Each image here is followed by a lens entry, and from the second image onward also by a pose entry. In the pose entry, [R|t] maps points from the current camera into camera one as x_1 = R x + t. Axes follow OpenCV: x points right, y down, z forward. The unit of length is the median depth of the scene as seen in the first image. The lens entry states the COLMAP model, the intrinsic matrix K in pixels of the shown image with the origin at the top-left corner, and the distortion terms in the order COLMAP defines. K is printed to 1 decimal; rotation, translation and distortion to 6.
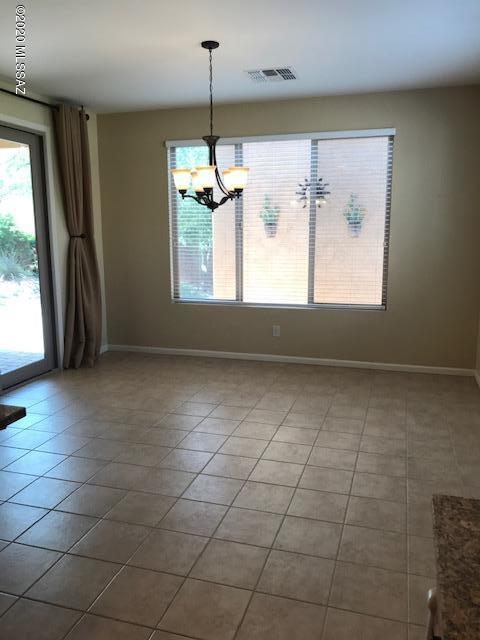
lens RADIAL K [[524.9, 0, 241.5], [0, 524.9, 319.8], [0, 0, 1]] dist [0.041439, -0.053716]
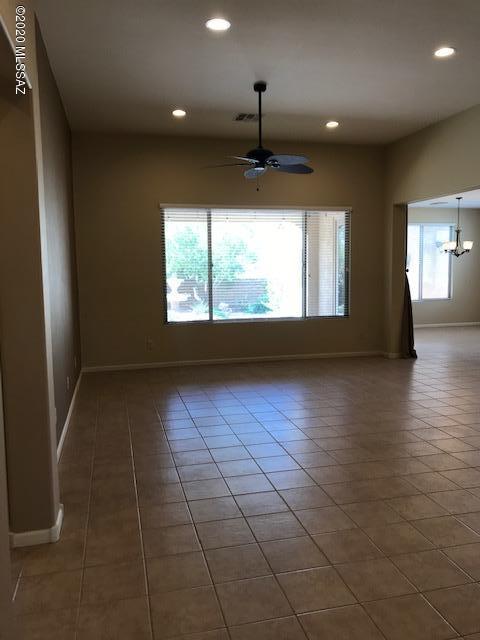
lens RADIAL K [[524.9, 0, 241.5], [0, 524.9, 319.8], [0, 0, 1]] dist [0.041439, -0.053716]
pose [[0.852074, -0.058247, 0.520170, -1.657473], [0.098310, 0.993912, -0.049745, 0.089823], [-0.514105, 0.093524, 0.852613, -0.466933]]
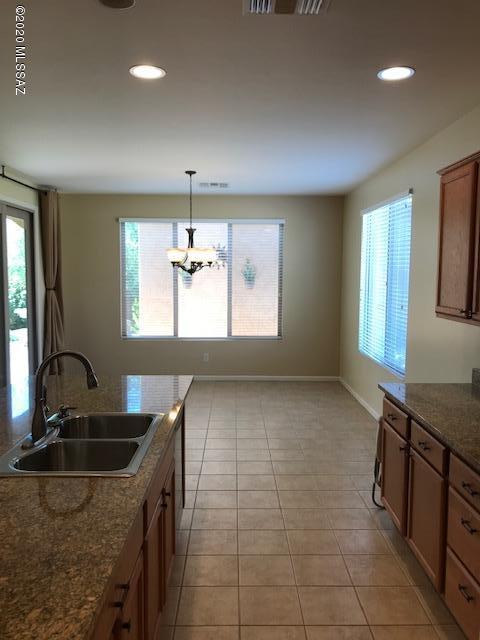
lens RADIAL K [[524.9, 0, 241.5], [0, 524.9, 319.8], [0, 0, 1]] dist [0.041439, -0.053716]
pose [[0.950838, -0.018522, 0.309134, -0.276741], [0.045383, 0.995767, -0.079927, 0.038937], [-0.306346, 0.090027, 0.947654, -0.345230]]
